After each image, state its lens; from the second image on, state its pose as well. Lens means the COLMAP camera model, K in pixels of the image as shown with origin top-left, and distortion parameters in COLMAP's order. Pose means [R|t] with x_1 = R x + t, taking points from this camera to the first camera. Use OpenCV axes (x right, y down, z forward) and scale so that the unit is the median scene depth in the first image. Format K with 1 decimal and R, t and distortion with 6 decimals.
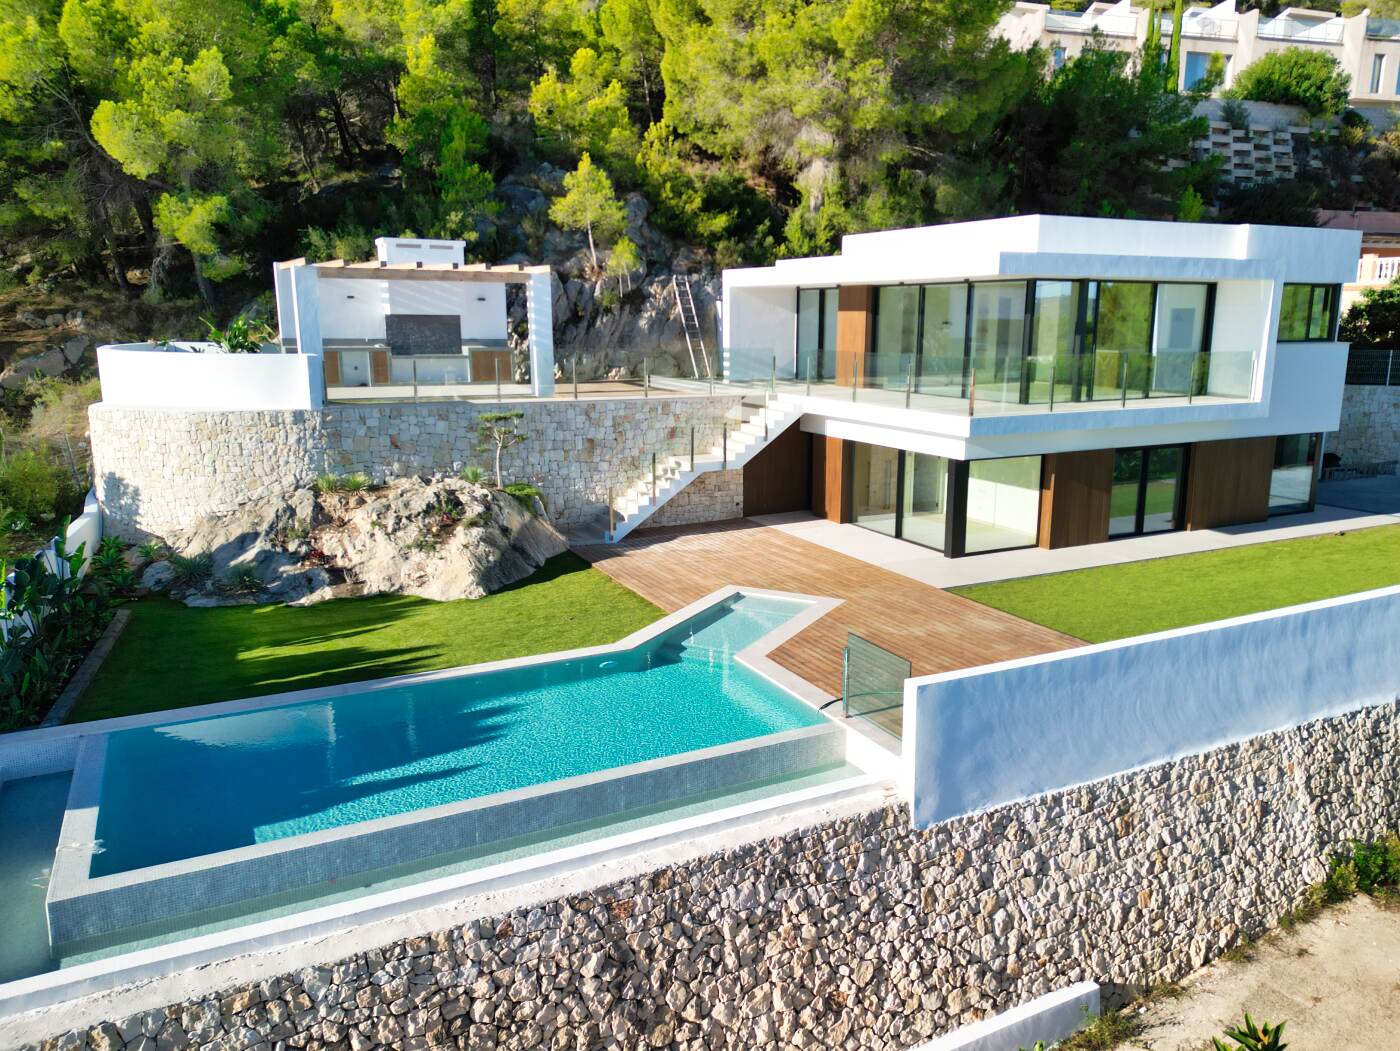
lens RADIAL K [[1010.3, 0, 699.9], [0, 1010.3, 527.0], [0, 0, 1]] dist [0.042948, -0.024120]
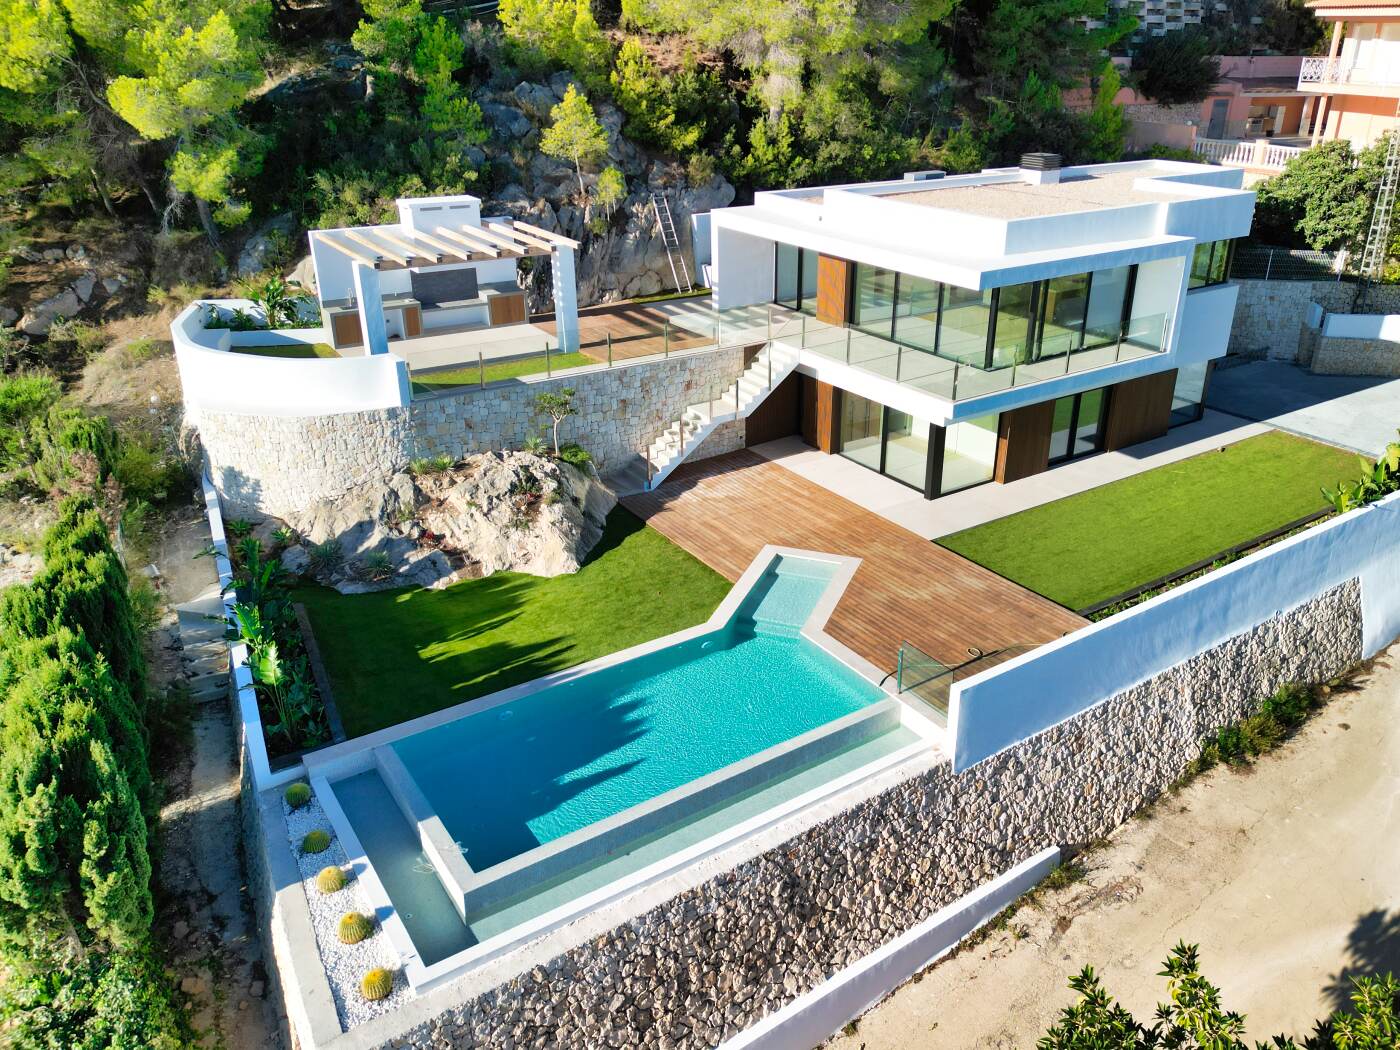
lens RADIAL K [[1010.3, 0, 708.4], [0, 1010.3, 519.2], [0, 0, 1]] dist [0.042948, -0.024120]
pose [[0.993479, -0.053449, 0.100712, -0.163445], [0.031652, 0.977884, 0.206739, -0.228948], [-0.109534, -0.202203, 0.973199, -0.210343]]
